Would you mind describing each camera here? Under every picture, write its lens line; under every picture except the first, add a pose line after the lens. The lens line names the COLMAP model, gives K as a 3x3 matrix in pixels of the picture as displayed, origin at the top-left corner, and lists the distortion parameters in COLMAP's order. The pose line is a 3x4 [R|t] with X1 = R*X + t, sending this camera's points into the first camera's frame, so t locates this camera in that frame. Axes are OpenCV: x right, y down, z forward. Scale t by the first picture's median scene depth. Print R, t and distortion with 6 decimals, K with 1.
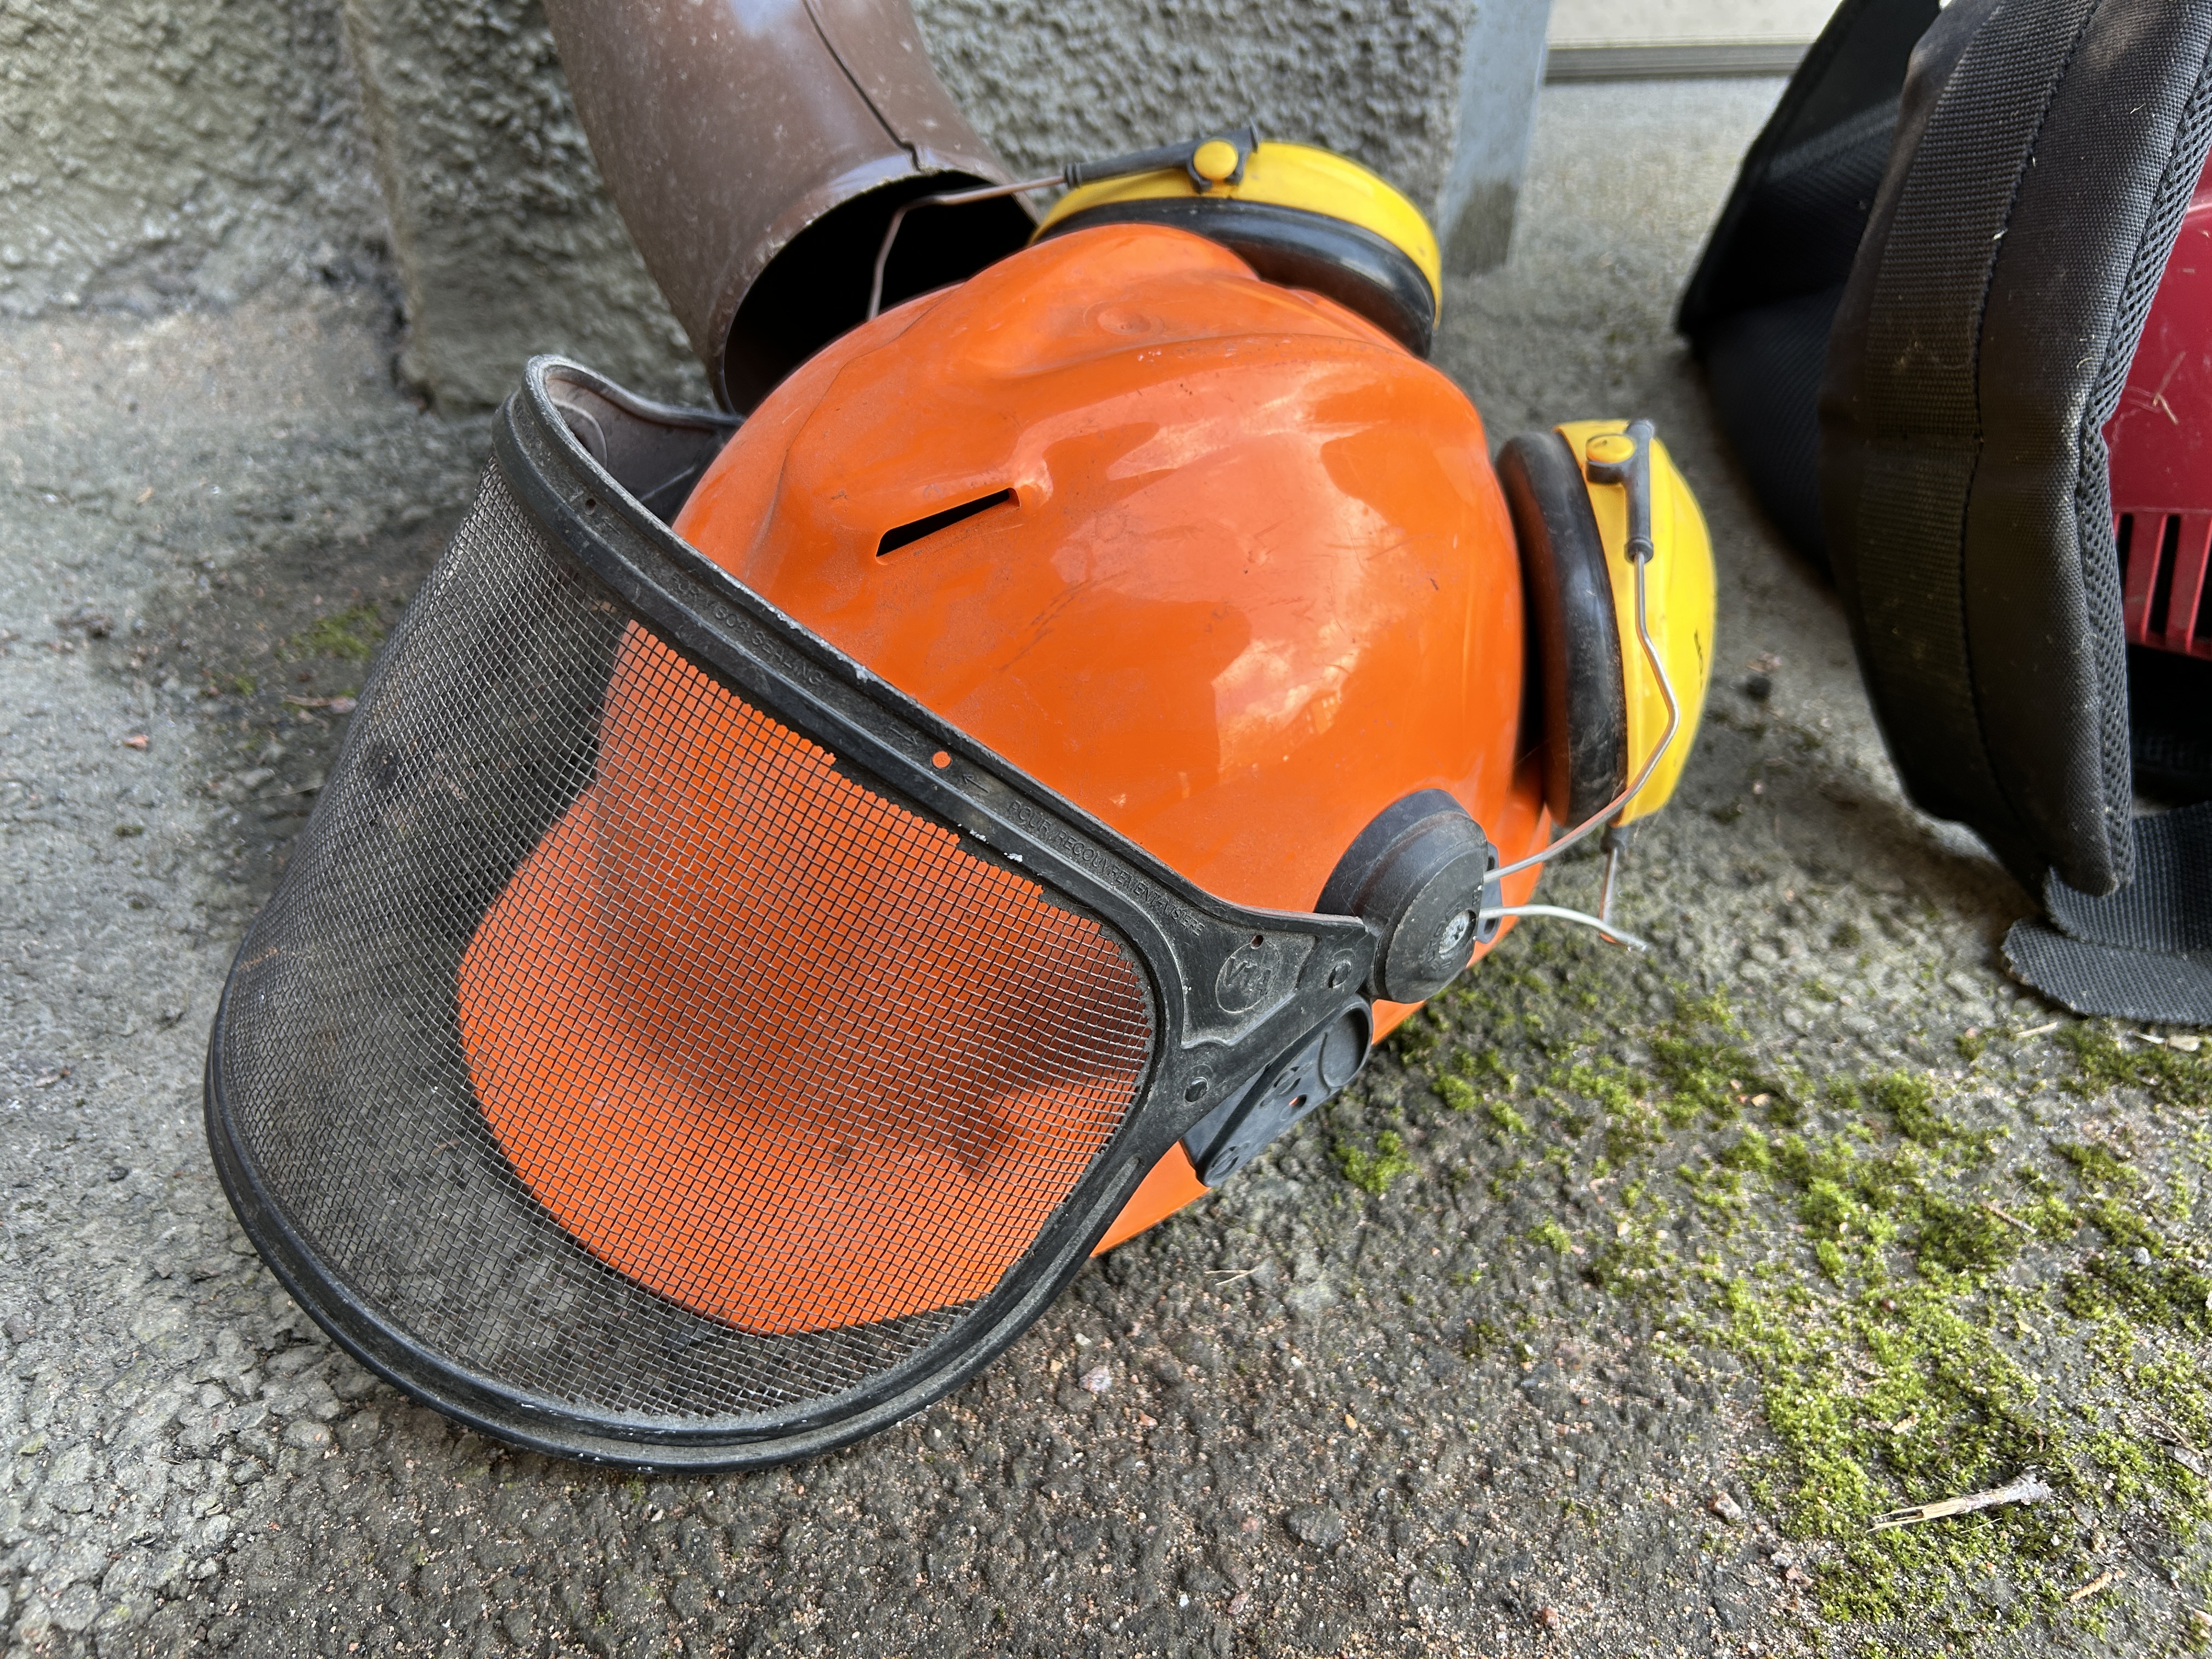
lens RADIAL K [[1686.5, 0, 1111.9], [0, 1686.5, 827.8], [0, 0, 1]] dist [0.020994, -0.029008]
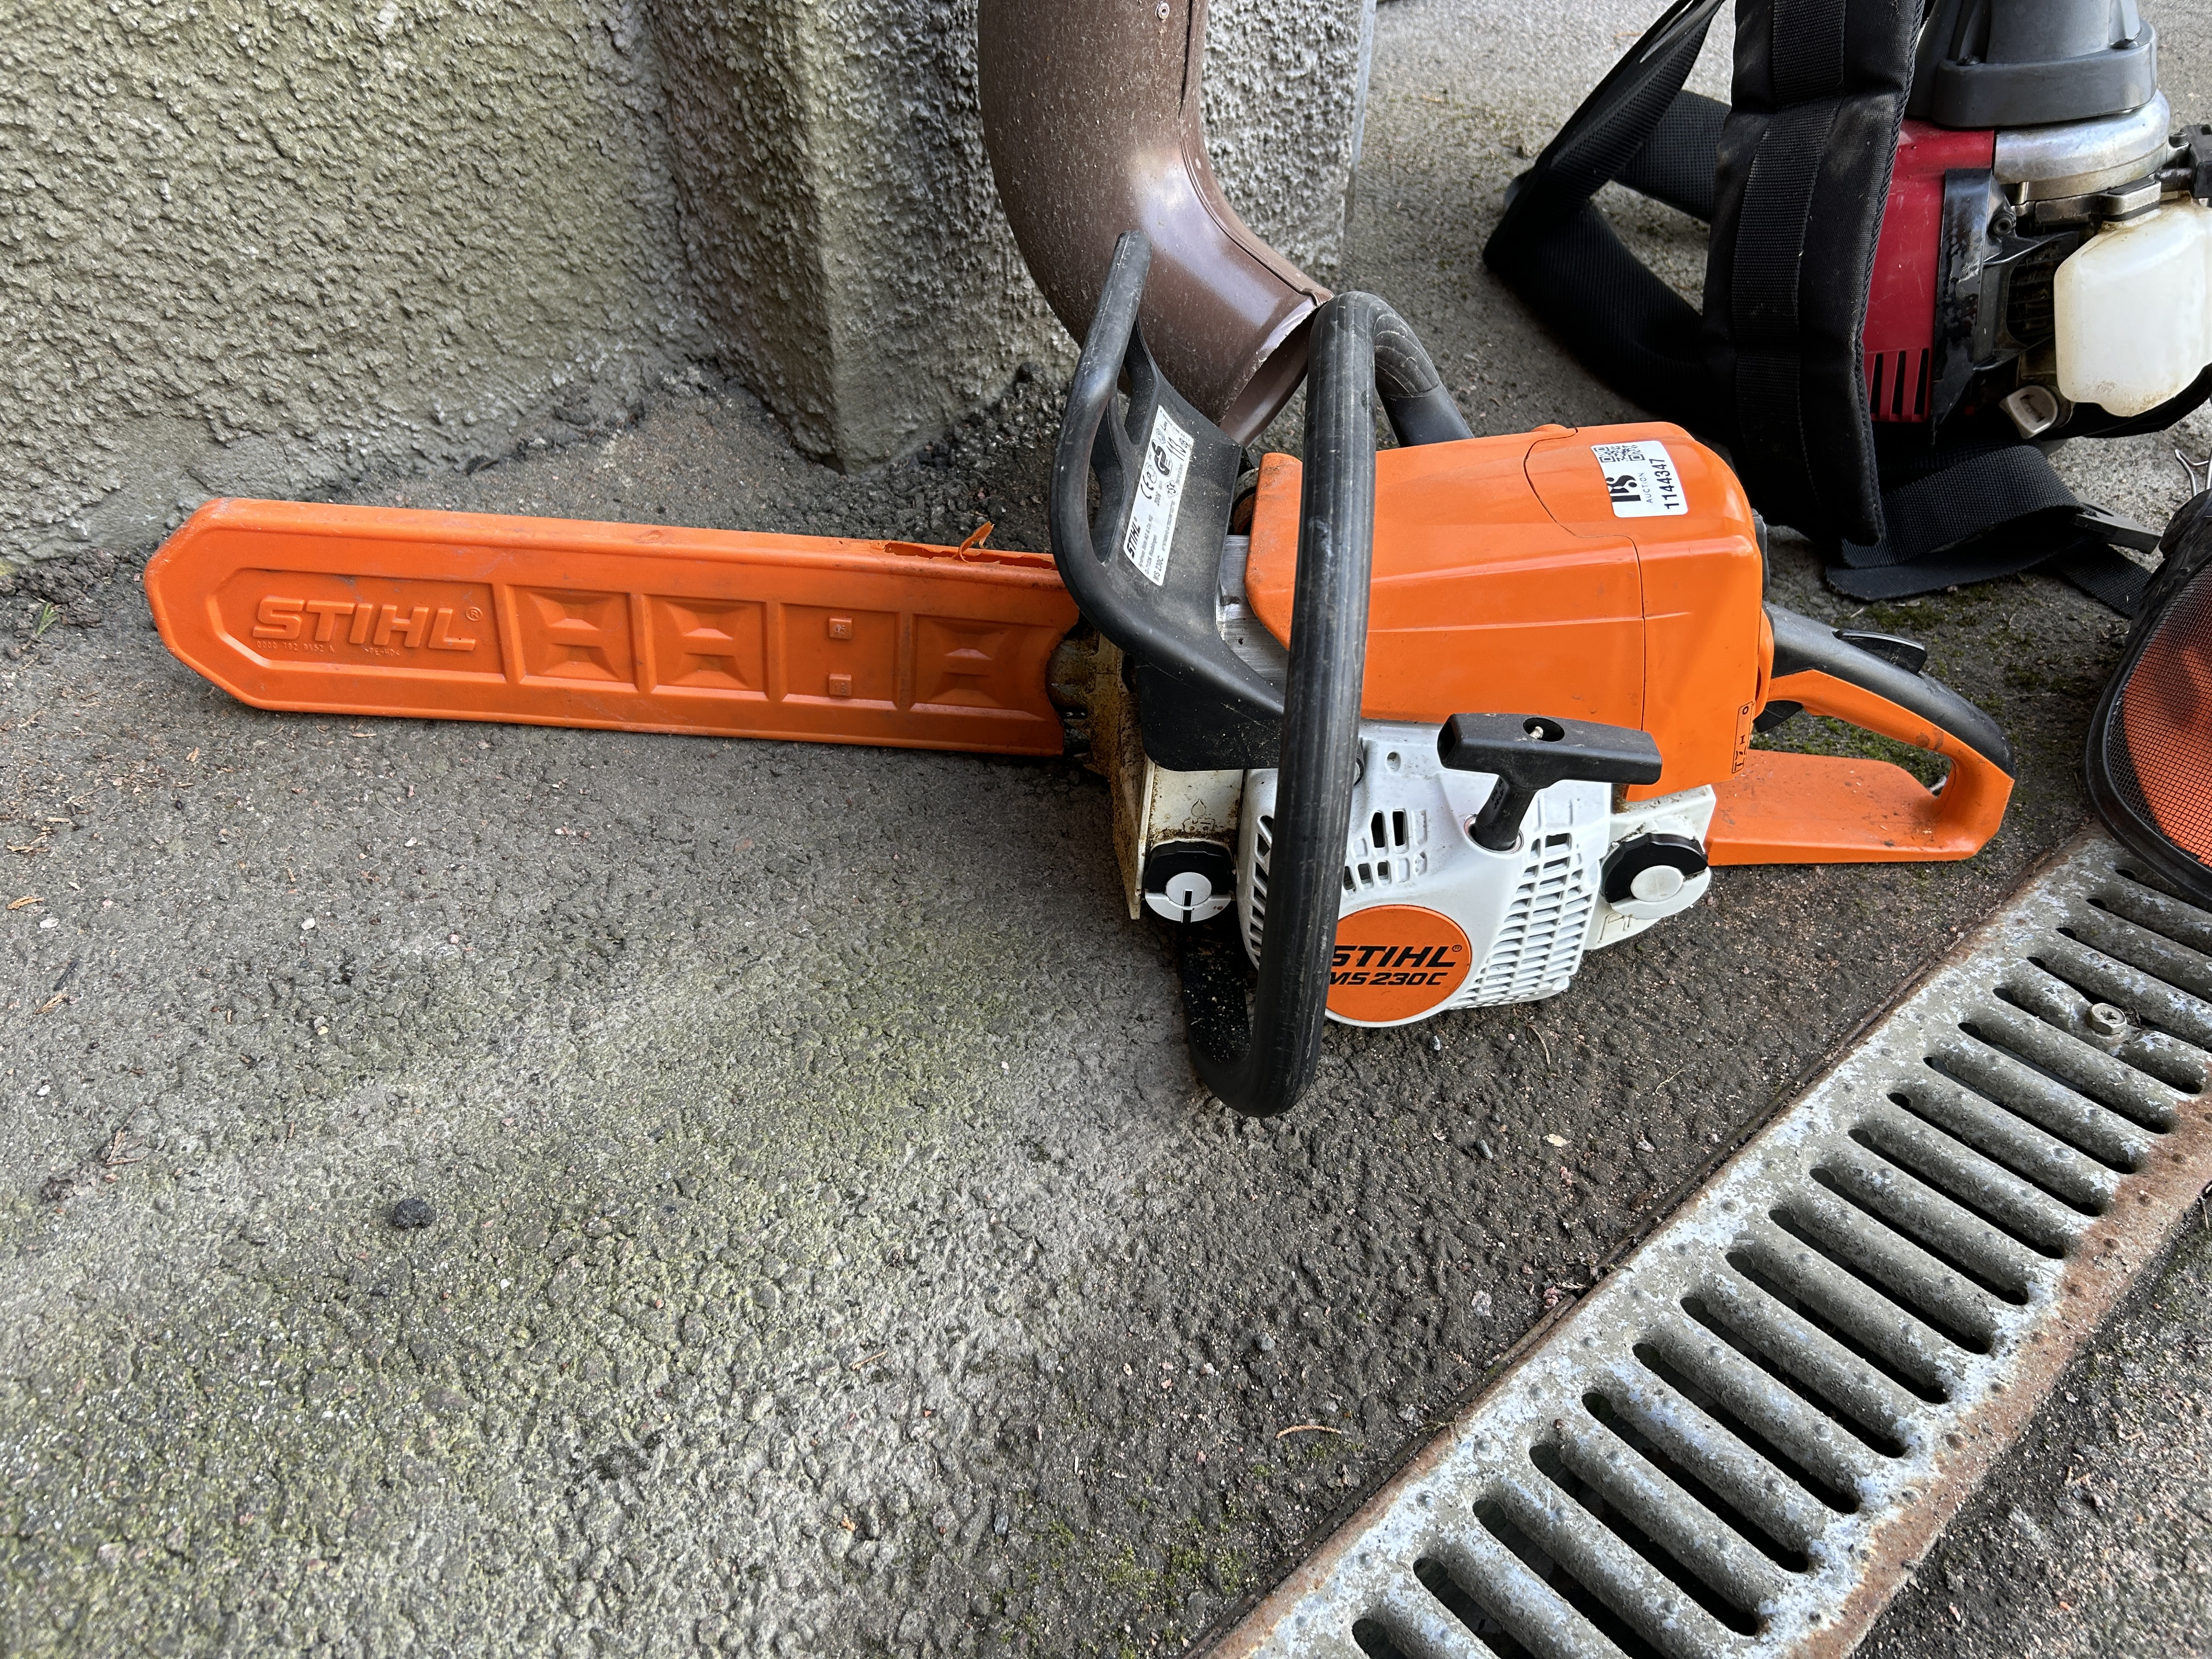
lens RADIAL K [[1686.5, 0, 1117.9], [0, 1686.5, 838.4], [0, 0, 1]] dist [0.020994, -0.029008]
pose [[0.923946, -0.264397, 0.276438, -0.727541], [0.231485, 0.961790, 0.146200, -0.100537], [-0.304531, -0.071089, 0.949846, -0.570054]]
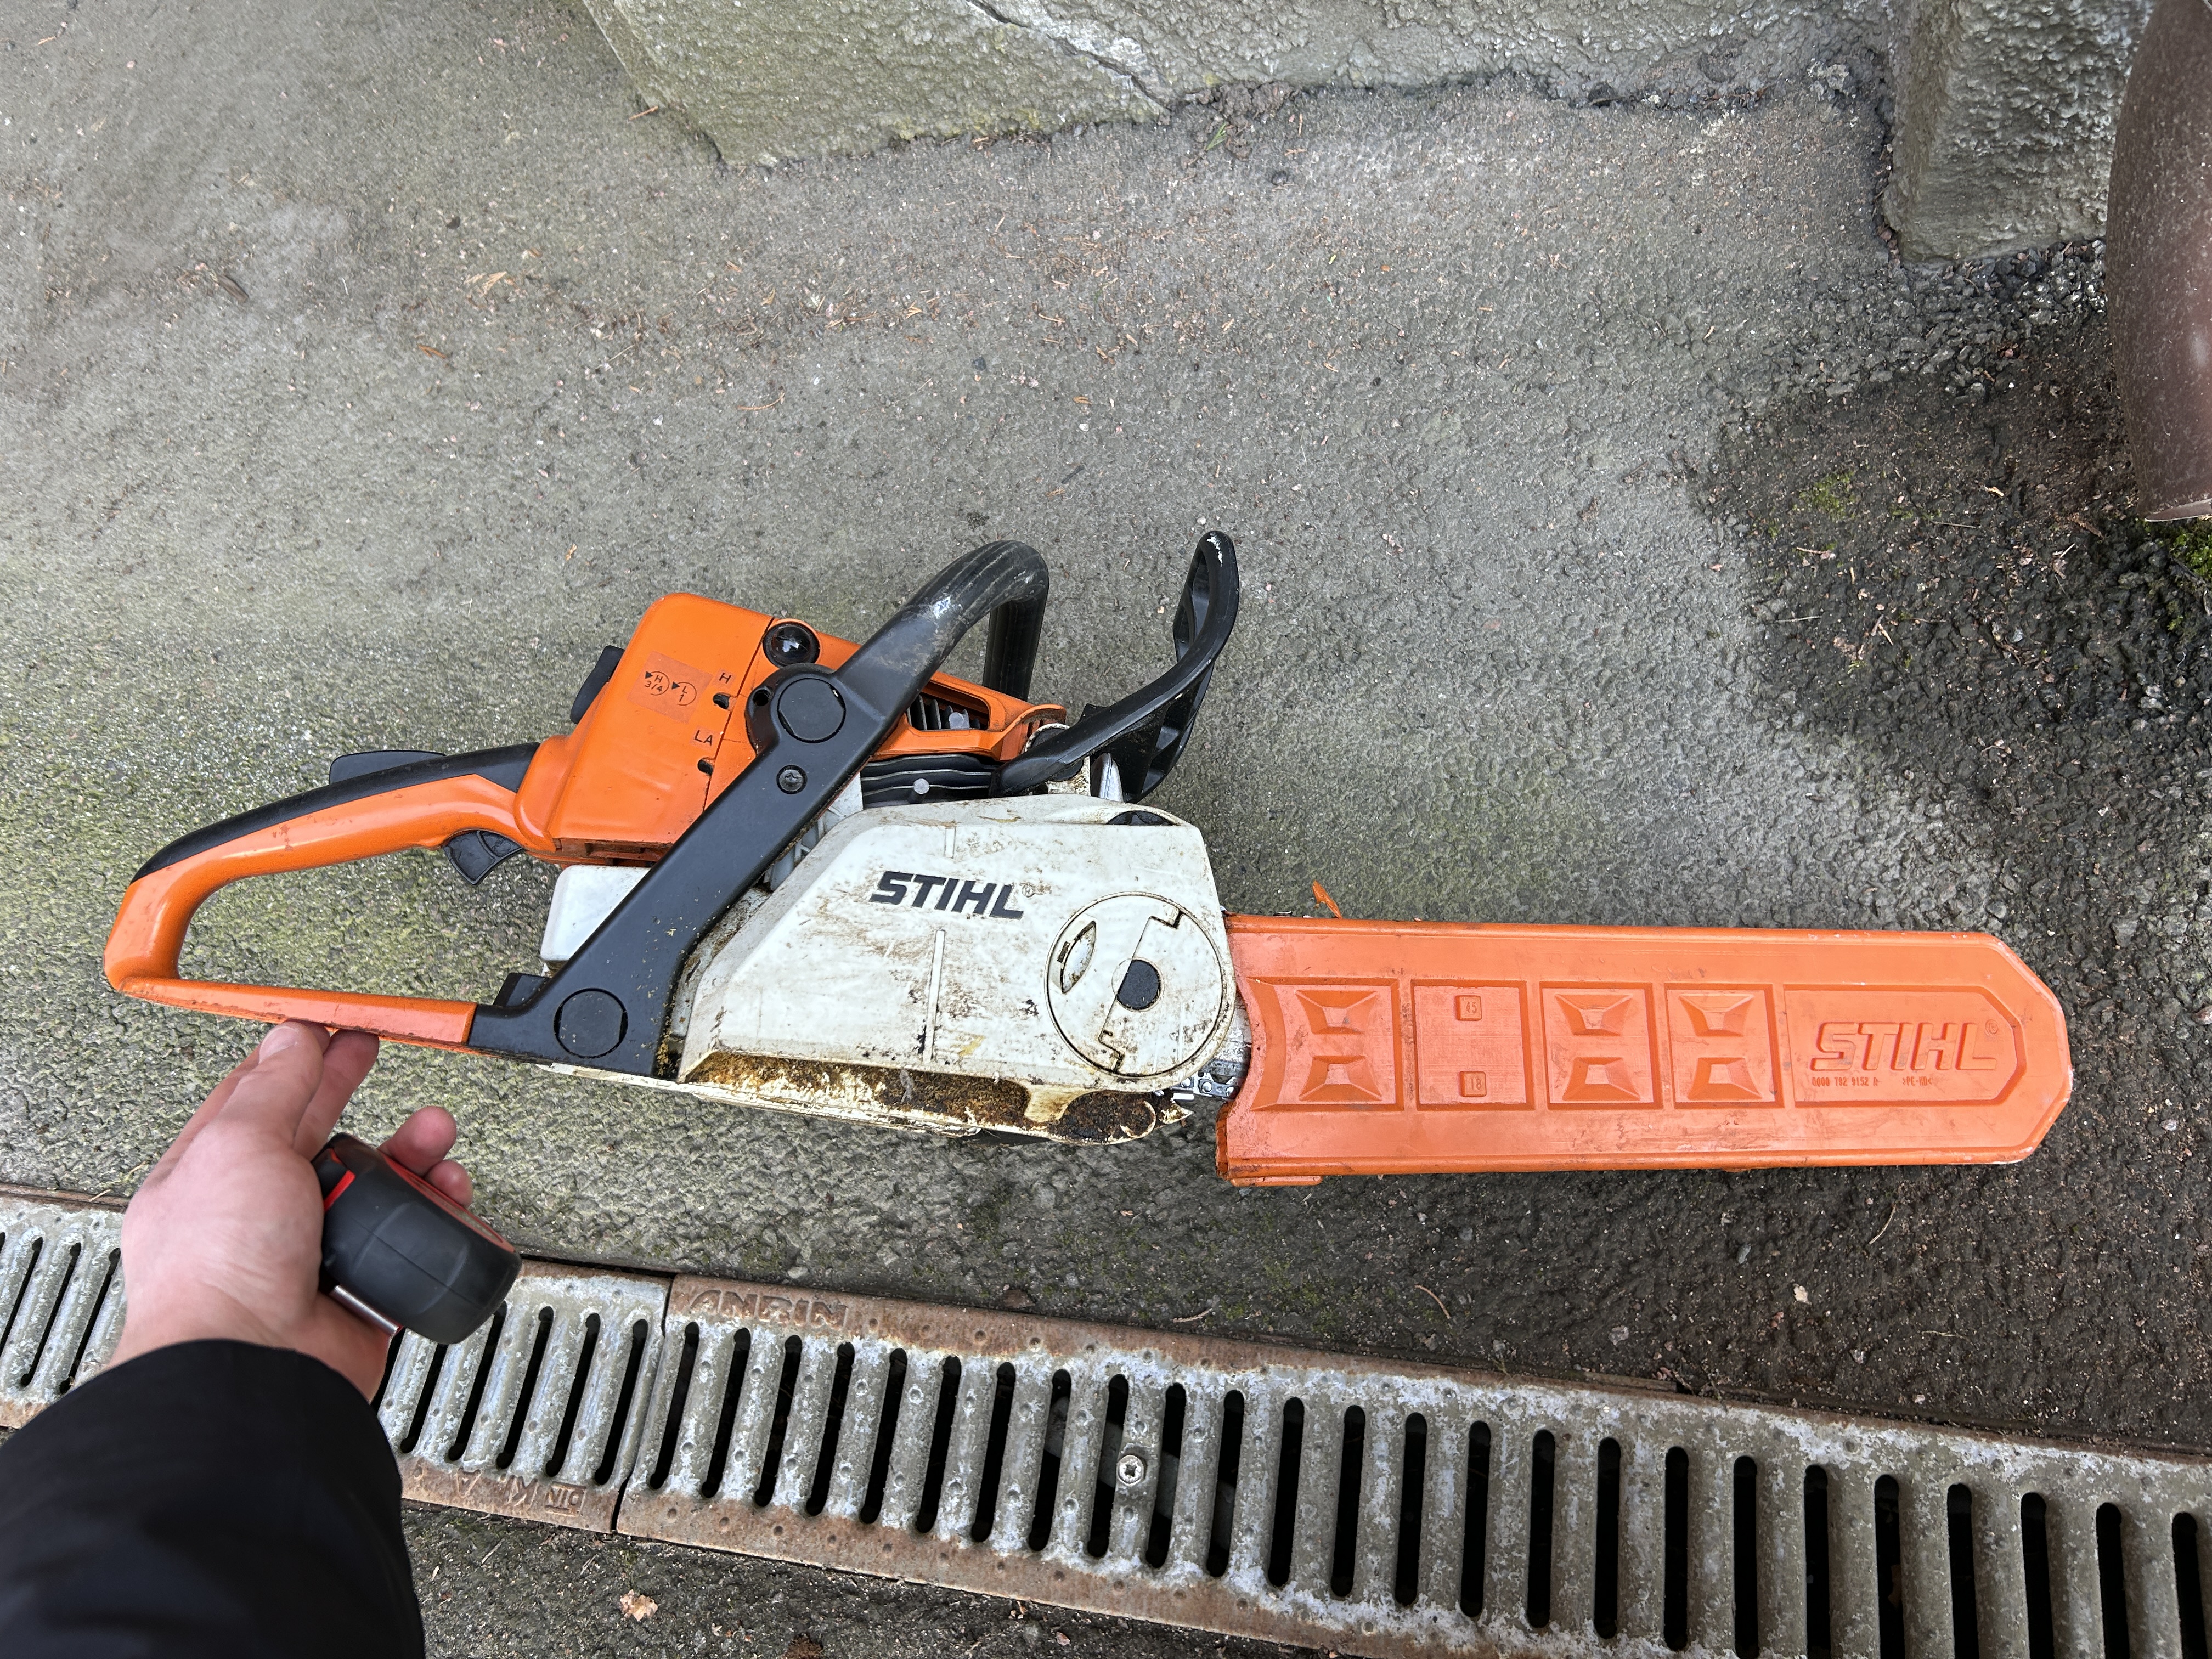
lens RADIAL K [[1686.5, 0, 1112.4], [0, 1686.5, 821.6], [0, 0, 1]] dist [0.020994, -0.029008]
pose [[0.852438, 0.329980, -0.405540, -0.245796], [-0.031330, 0.806511, 0.590388, -0.735609], [0.521888, -0.490564, 0.697839, -0.628097]]
